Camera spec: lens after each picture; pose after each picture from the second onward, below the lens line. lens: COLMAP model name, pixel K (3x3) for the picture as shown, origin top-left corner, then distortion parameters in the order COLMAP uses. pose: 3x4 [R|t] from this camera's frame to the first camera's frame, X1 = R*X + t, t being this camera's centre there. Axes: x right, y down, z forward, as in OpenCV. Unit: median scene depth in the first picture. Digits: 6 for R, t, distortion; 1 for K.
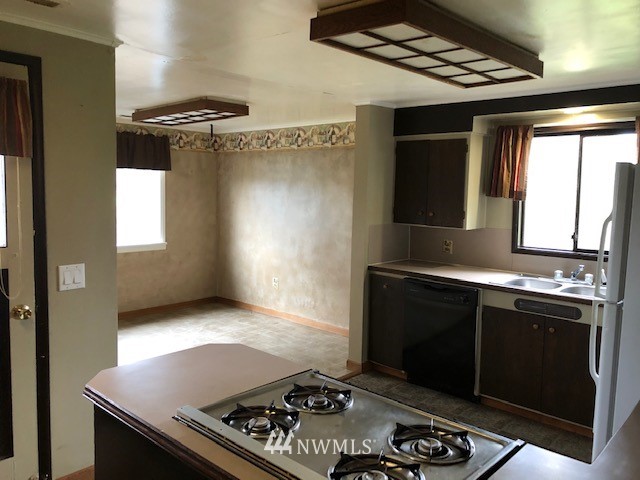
lens RADIAL K [[526.2, 0, 320.0], [0, 526.2, 240.0], [0, 0, 1]] dist [0.012756, -0.001405]
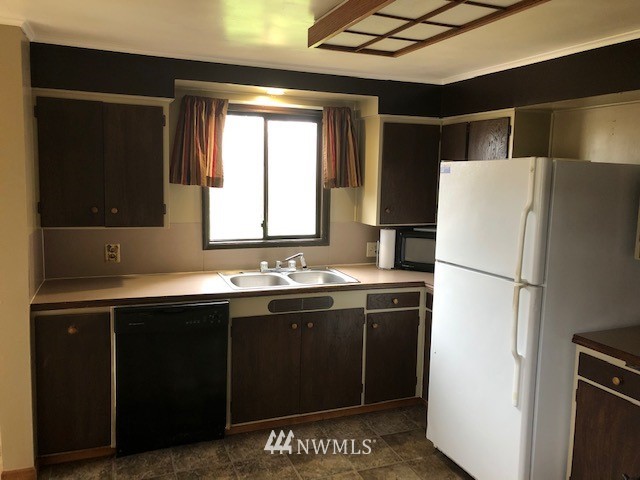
lens RADIAL K [[526.2, 0, 320.0], [0, 526.2, 240.0], [0, 0, 1]] dist [0.012756, -0.001405]
pose [[0.405741, -0.120471, 0.906014, -0.340876], [0.074732, 0.992329, 0.098481, -0.063566], [-0.910928, 0.027751, 0.411631, 0.507225]]
